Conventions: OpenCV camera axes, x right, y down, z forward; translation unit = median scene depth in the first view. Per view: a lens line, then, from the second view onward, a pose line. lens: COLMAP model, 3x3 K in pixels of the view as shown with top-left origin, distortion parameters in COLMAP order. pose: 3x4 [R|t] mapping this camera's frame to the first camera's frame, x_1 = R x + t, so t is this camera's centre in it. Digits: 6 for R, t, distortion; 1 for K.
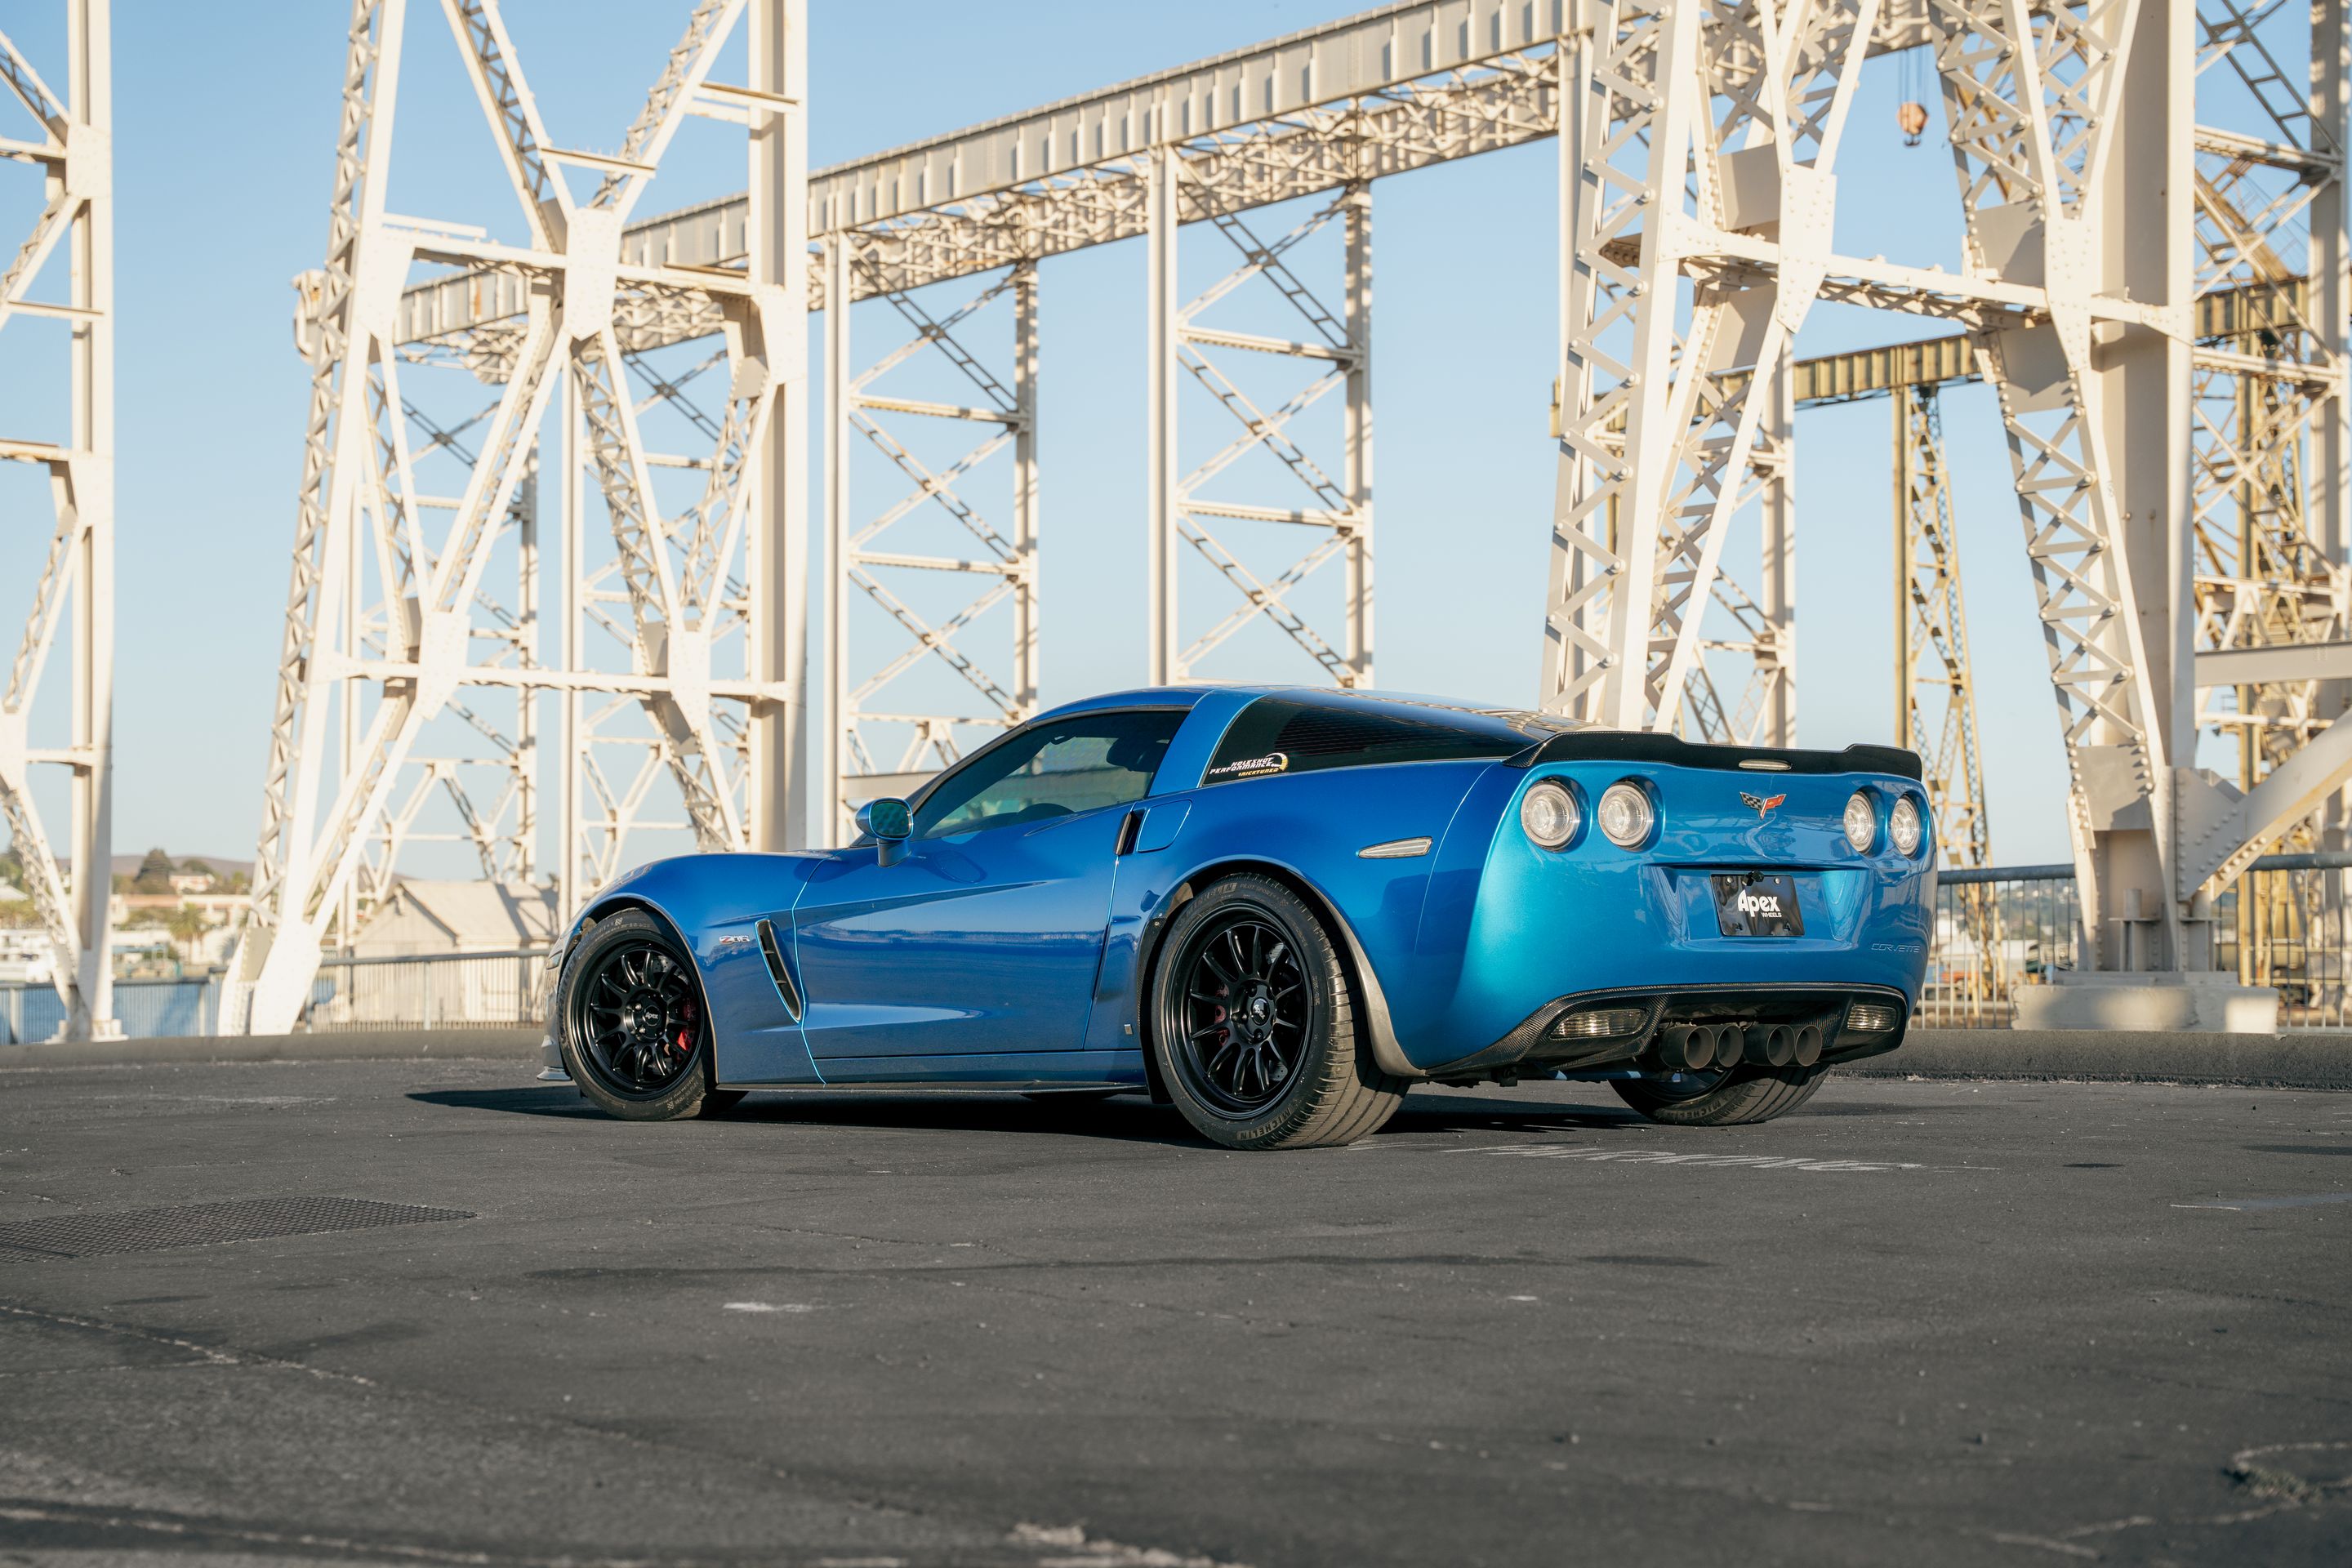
lens RADIAL K [[3698.5, 0, 1128.4], [0, 3698.5, 805.6], [0, 0, 1]] dist [0.054191, 0.697566]
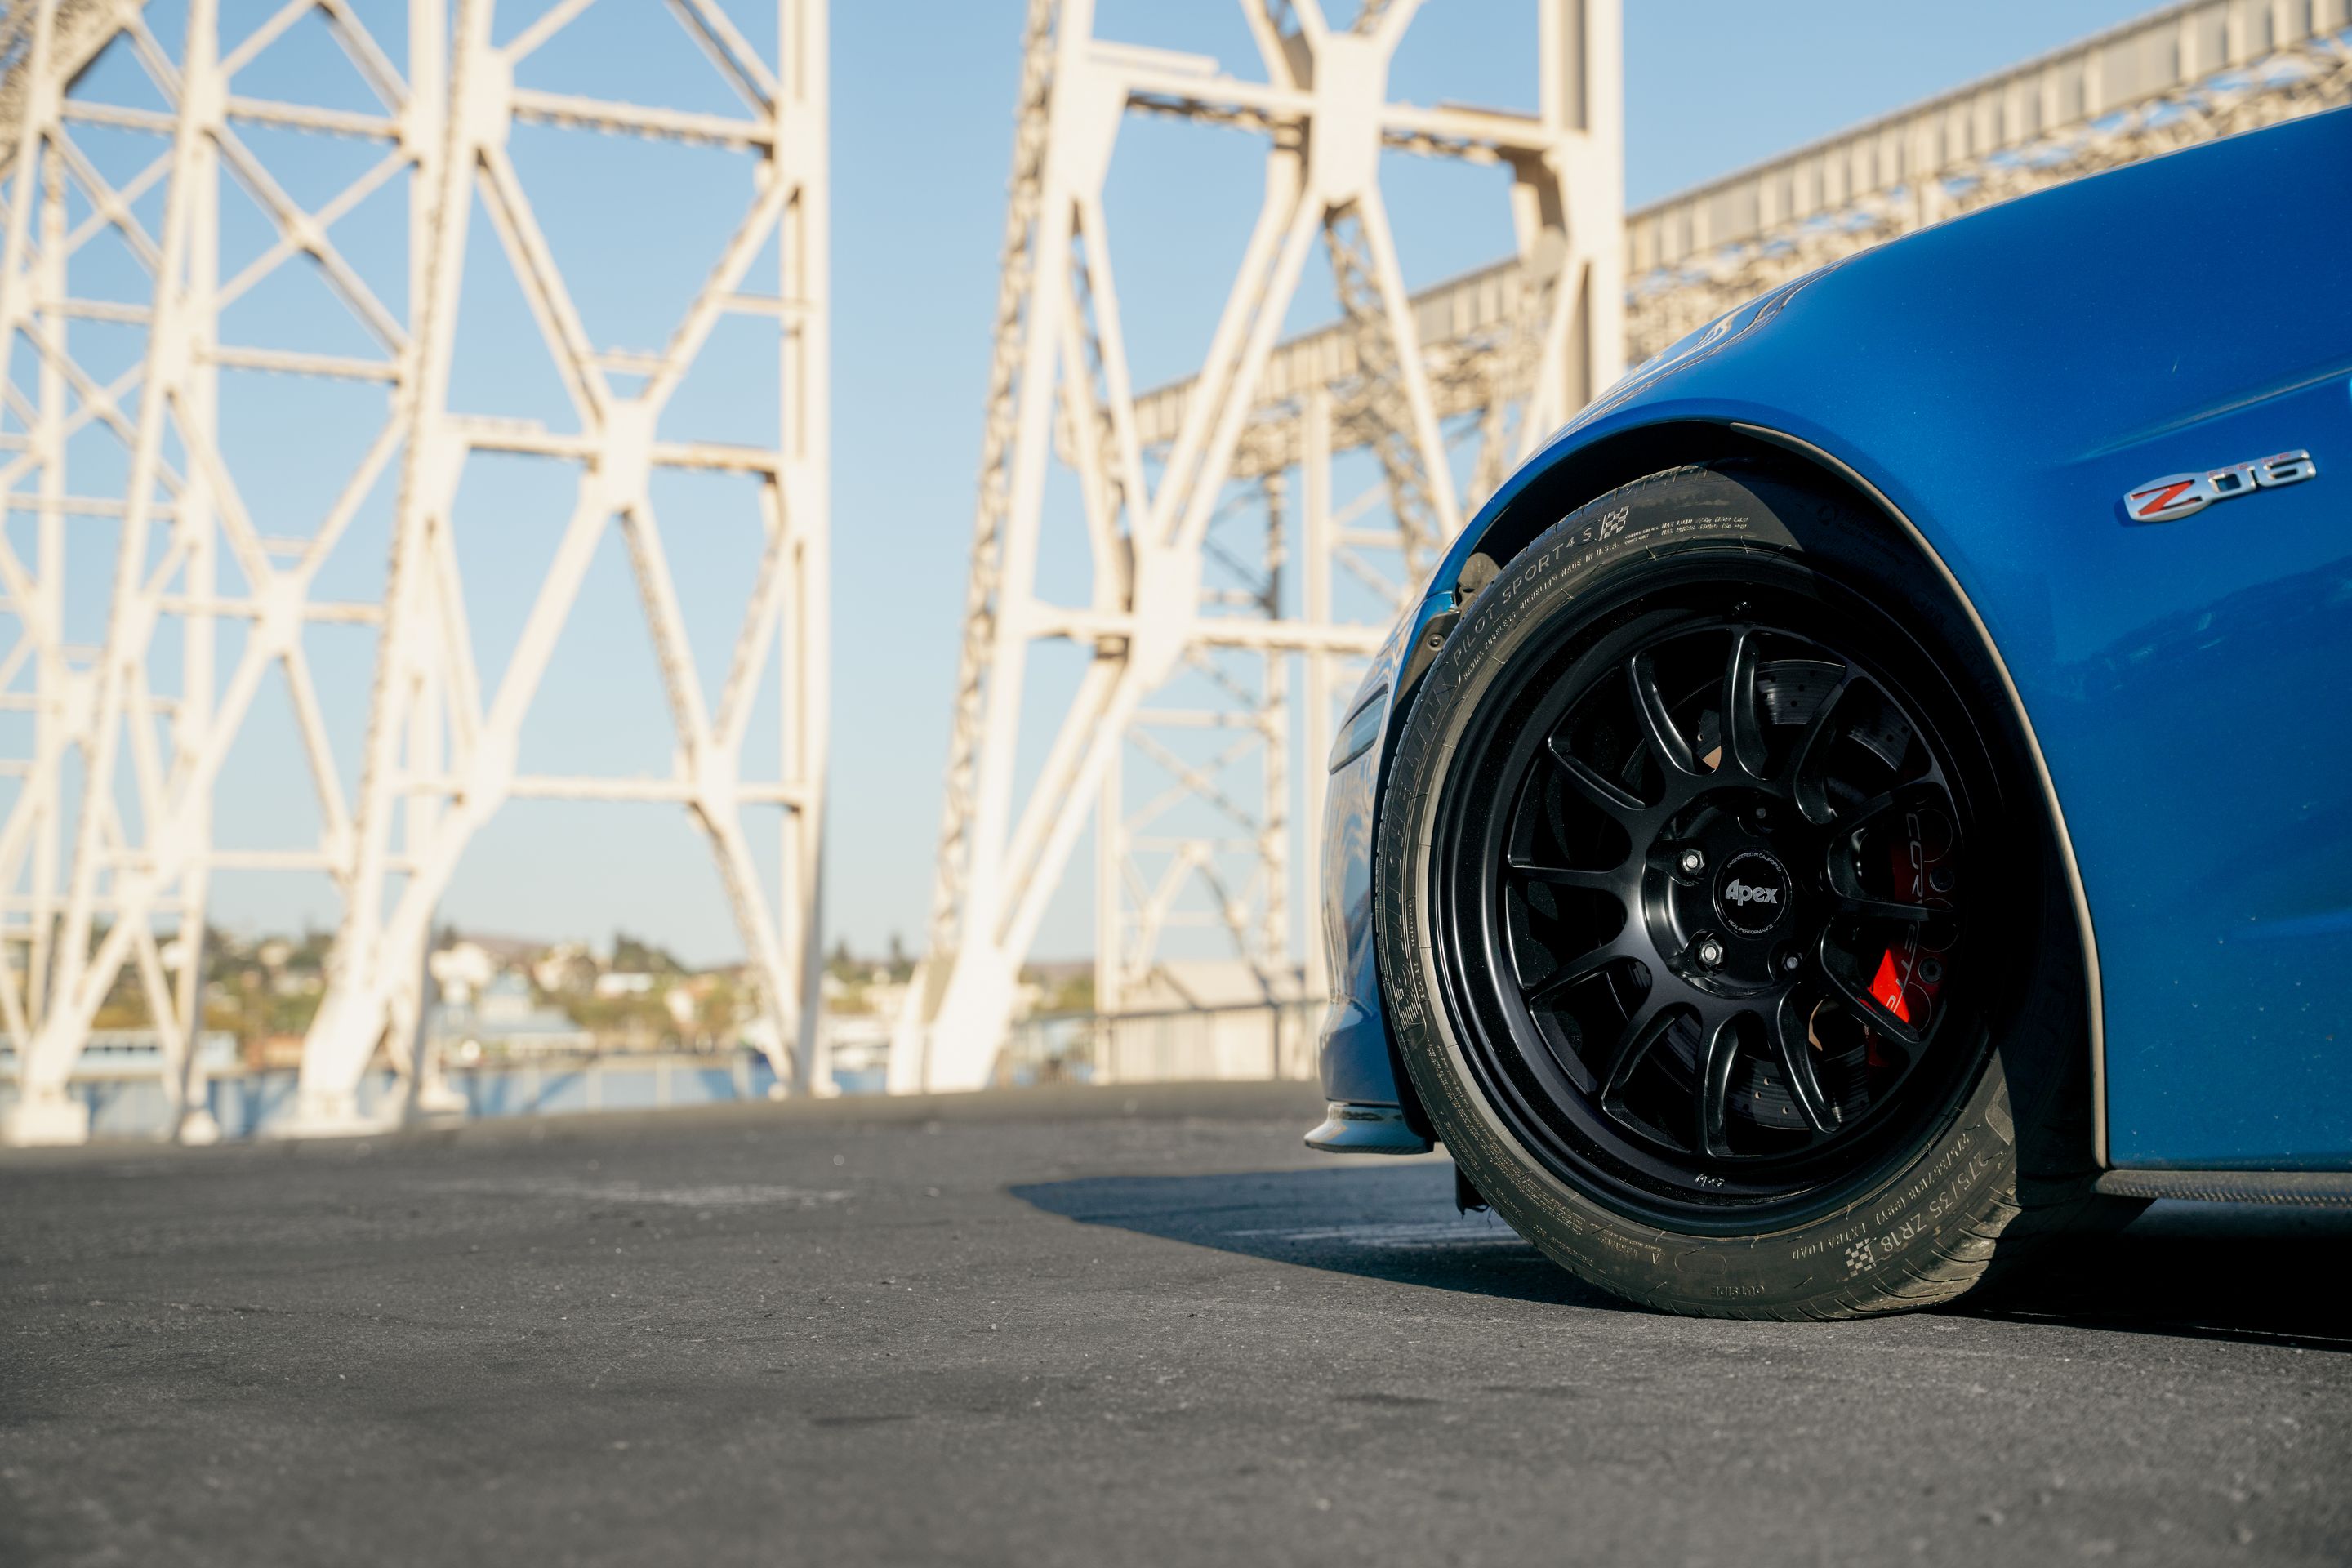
lens RADIAL K [[3187.4, 0, 1175.6], [0, 3187.4, 830.7], [0, 0, 1]] dist [0.022294, 0.830605]
pose [[0.981348, -0.018686, -0.191330, -0.054324], [0.013510, 0.999508, -0.028323, 0.025179], [0.191765, 0.025210, 0.981117, 0.337254]]
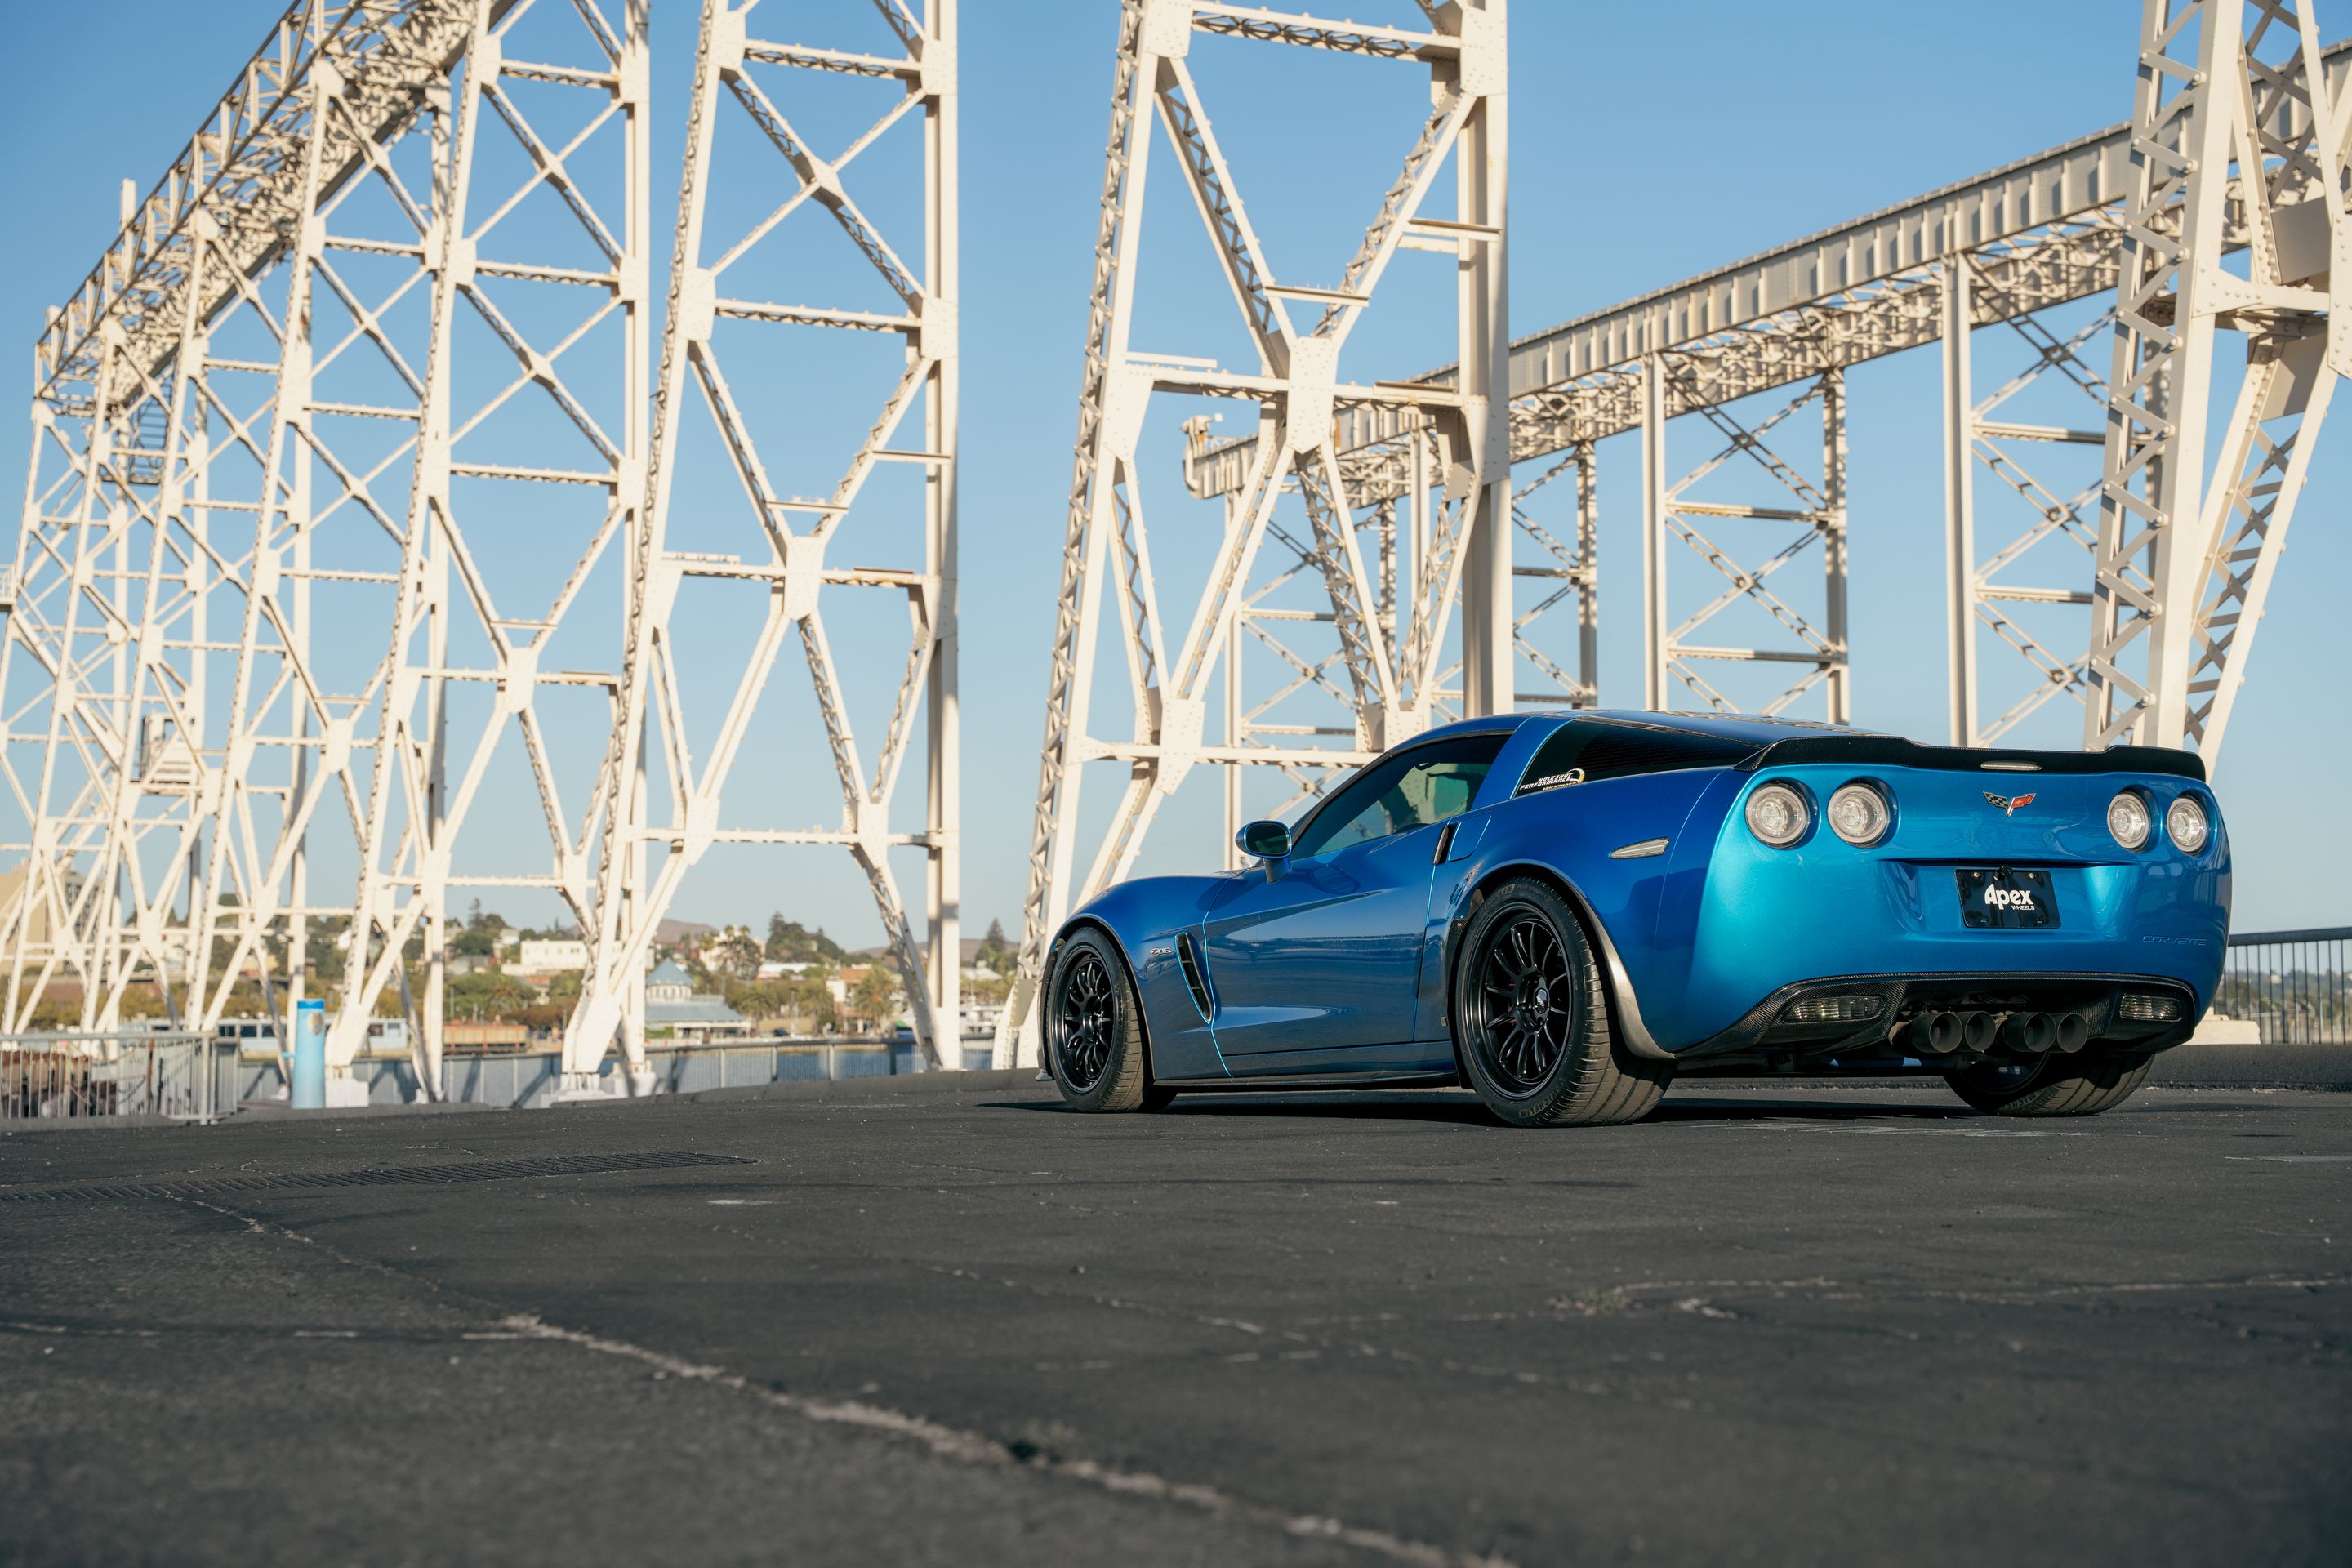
lens RADIAL K [[3403.0, 0, 1172.7], [0, 3403.0, 777.1], [0, 0, 1]] dist [0.036058, 0.737433]
pose [[0.969246, -0.023428, -0.244974, 0.064337], [0.015008, 0.999233, -0.036180, 0.008636], [0.245634, 0.031391, 0.968854, -0.002902]]
